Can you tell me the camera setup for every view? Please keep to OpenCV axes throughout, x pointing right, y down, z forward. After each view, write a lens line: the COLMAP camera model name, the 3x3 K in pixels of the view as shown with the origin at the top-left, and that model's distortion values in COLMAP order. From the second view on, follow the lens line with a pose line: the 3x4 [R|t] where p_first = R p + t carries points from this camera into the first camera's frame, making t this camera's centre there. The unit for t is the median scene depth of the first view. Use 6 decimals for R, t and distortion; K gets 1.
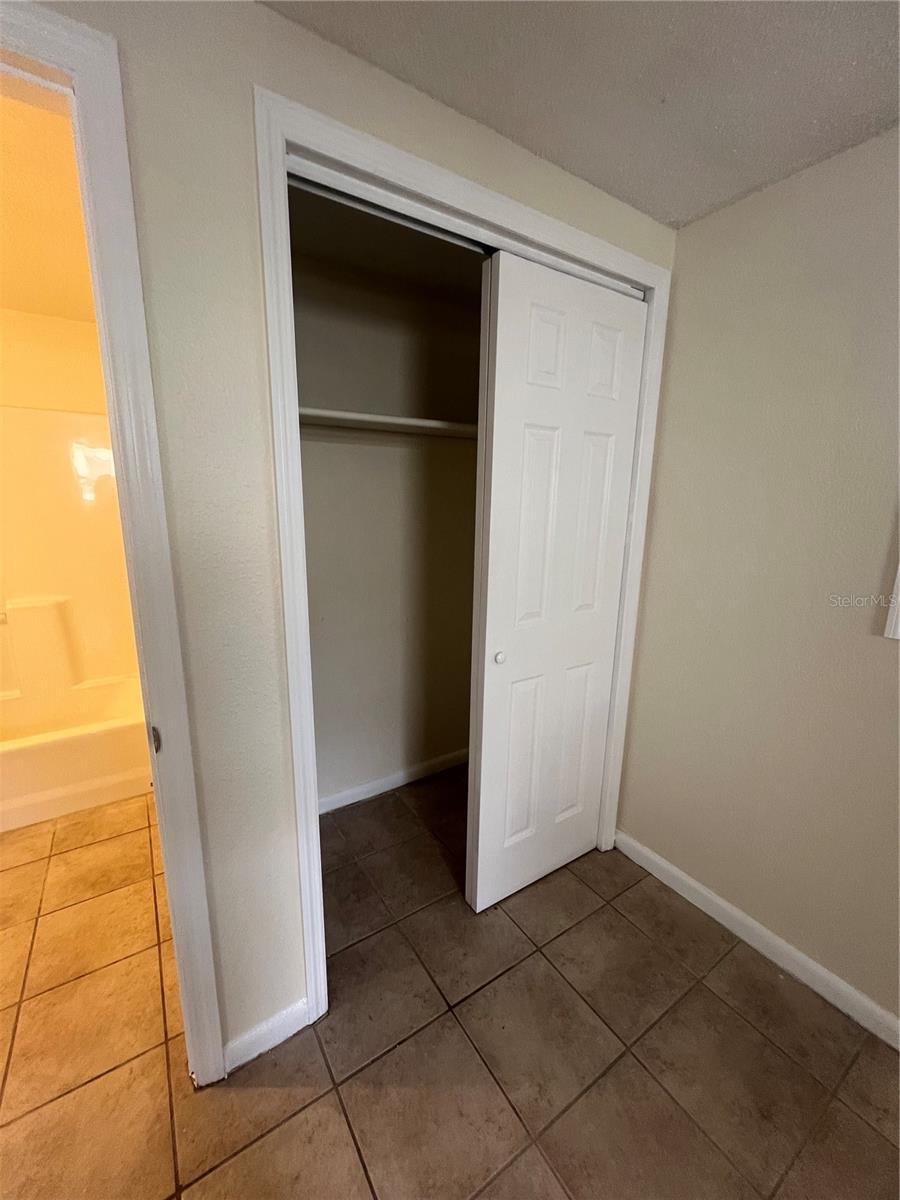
lens RADIAL K [[481.8, 0, 450.0], [0, 481.8, 598.8], [0, 0, 1]] dist [-0.001904, -0.000089]
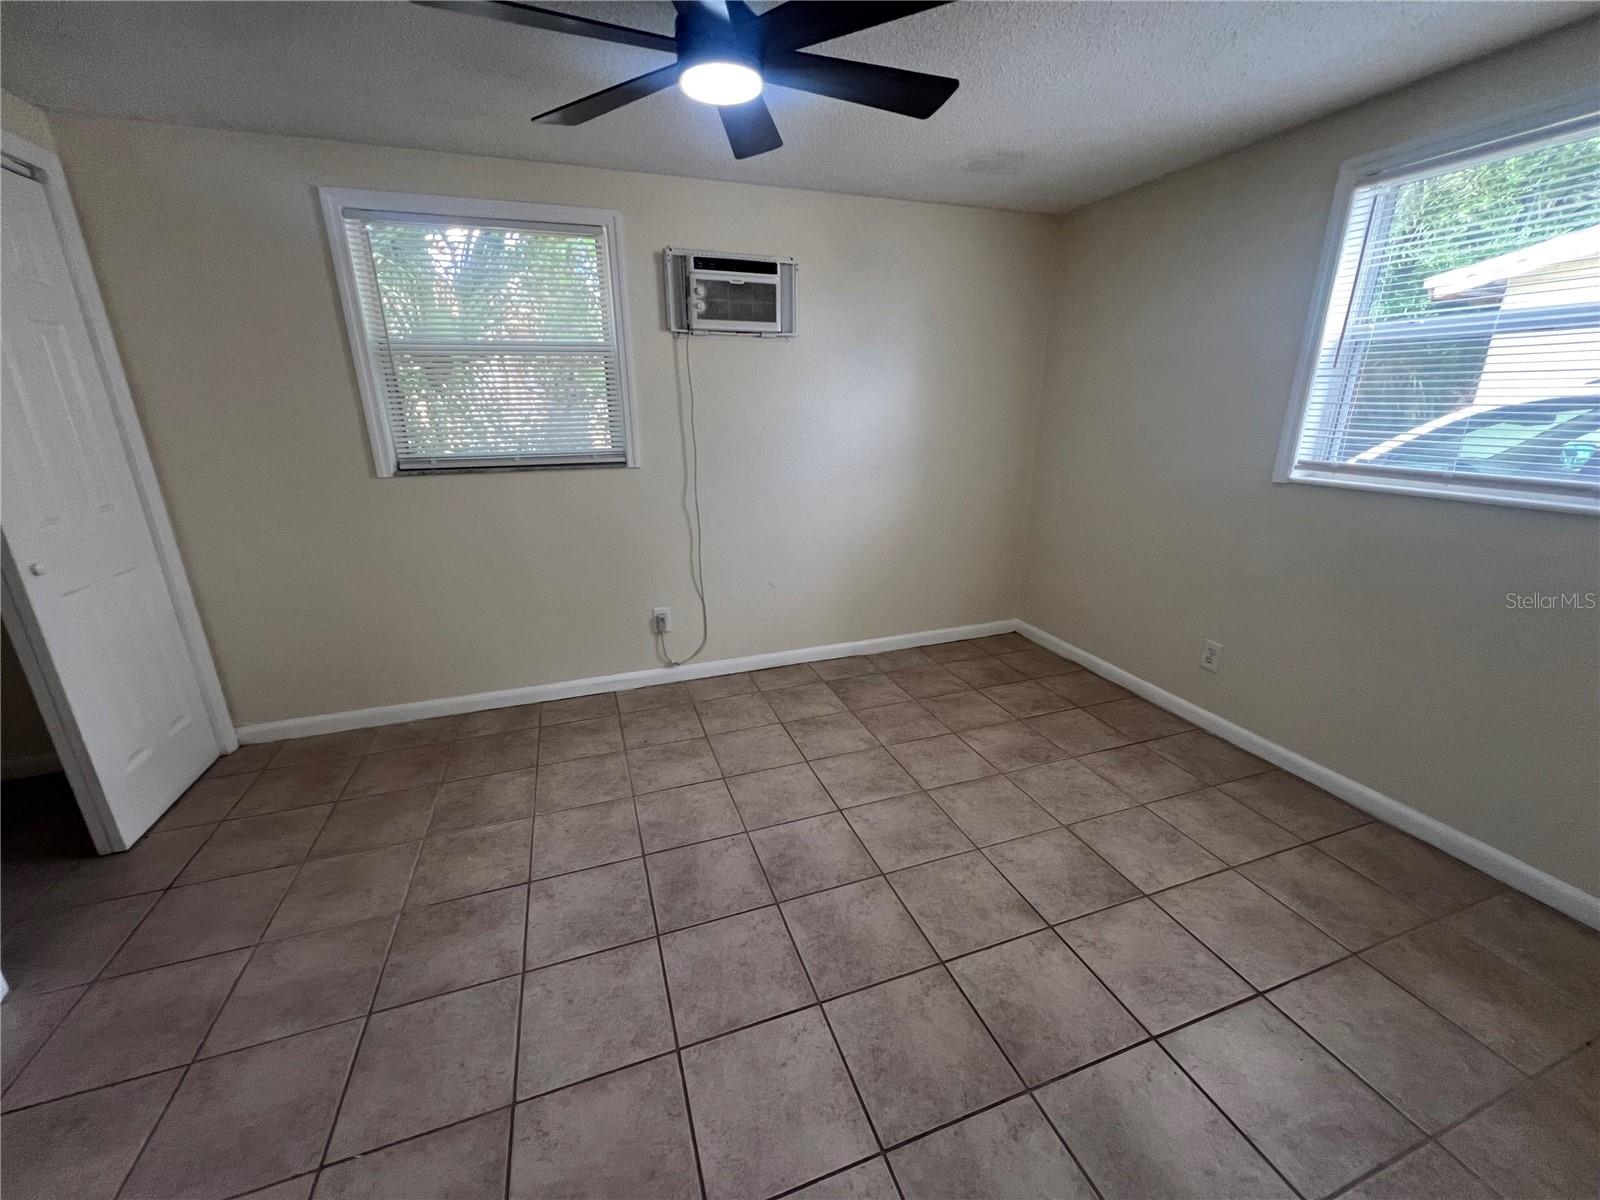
lens RADIAL K [[638.1, 0, 799.4], [0, 638.1, 600.0], [0, 0, 1]] dist [0.003421, -0.000565]
pose [[0.238181, -0.309903, 0.920451, -0.580439], [0.213950, 0.941186, 0.261522, 0.140659], [-0.947362, 0.134641, 0.290477, -0.609099]]
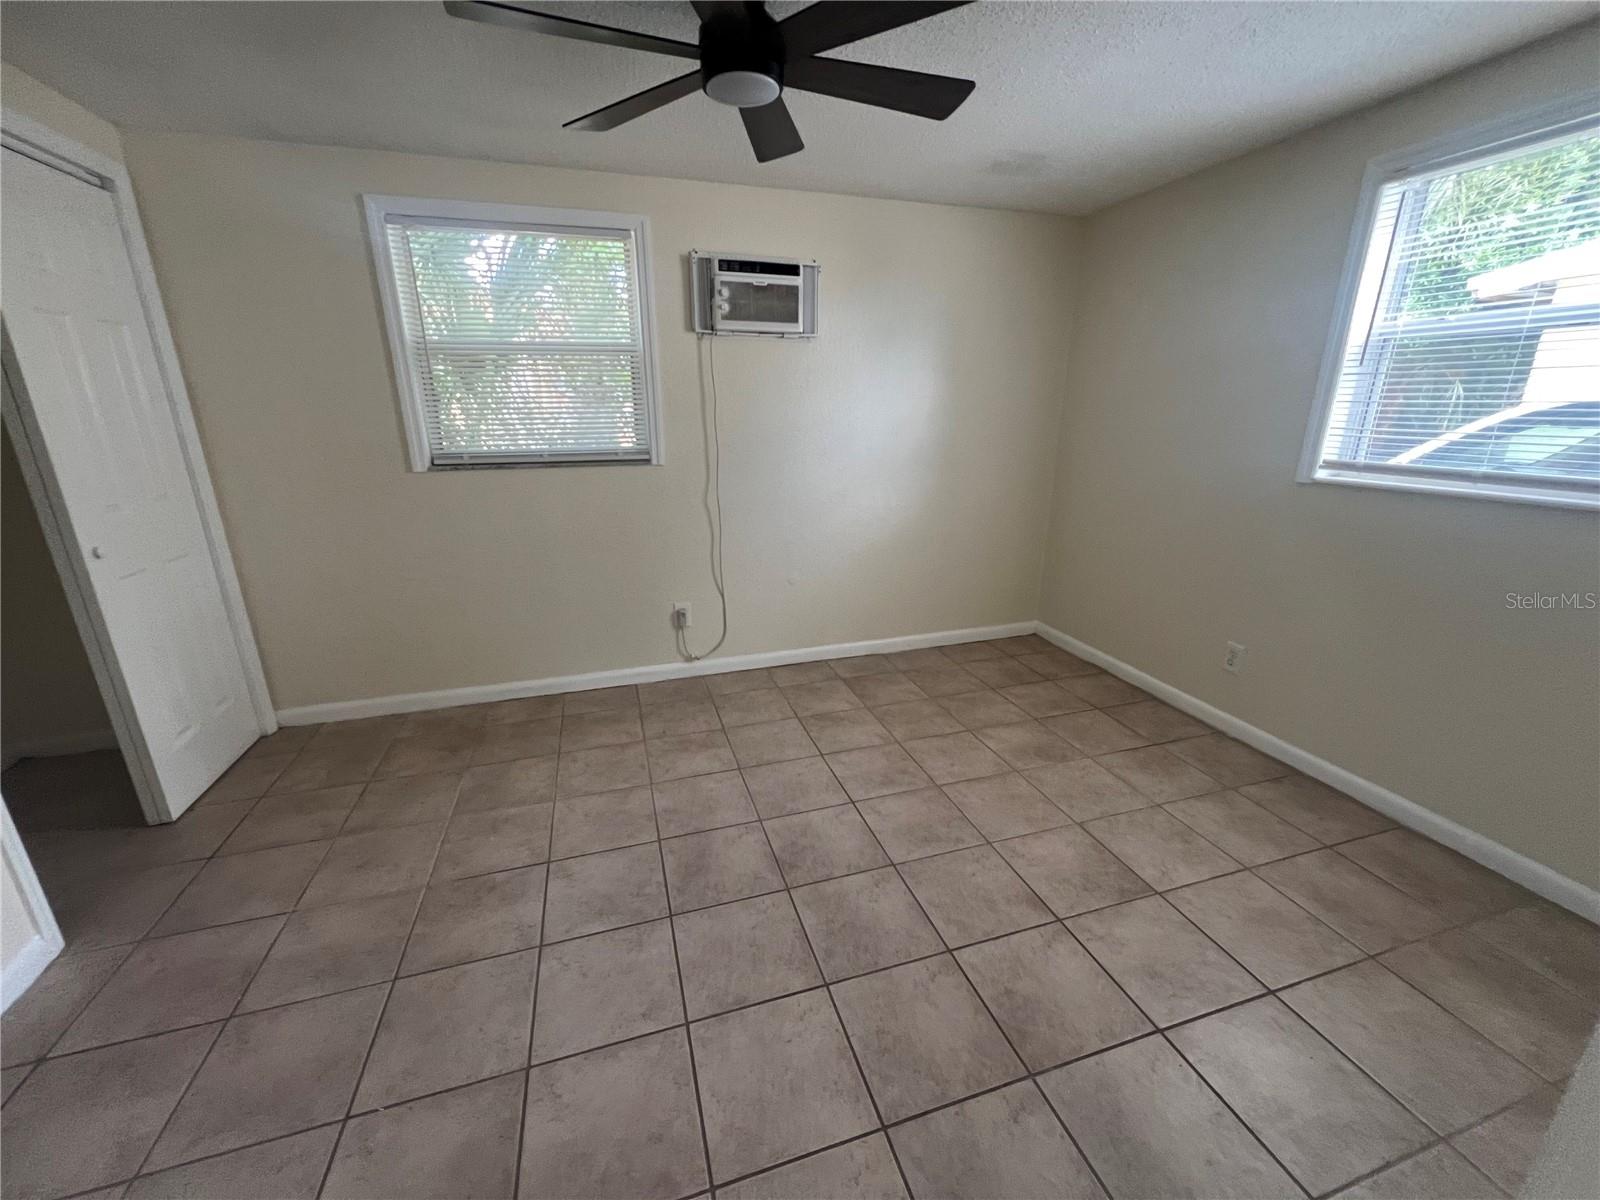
lens RADIAL K [[638.1, 0, 798.8], [0, 638.1, 600.1], [0, 0, 1]] dist [0.003421, -0.000565]
pose [[0.277639, -0.298825, 0.913028, -0.601954], [0.210087, 0.946274, 0.245822, 0.159925], [-0.937433, 0.123565, 0.325502, -0.626140]]
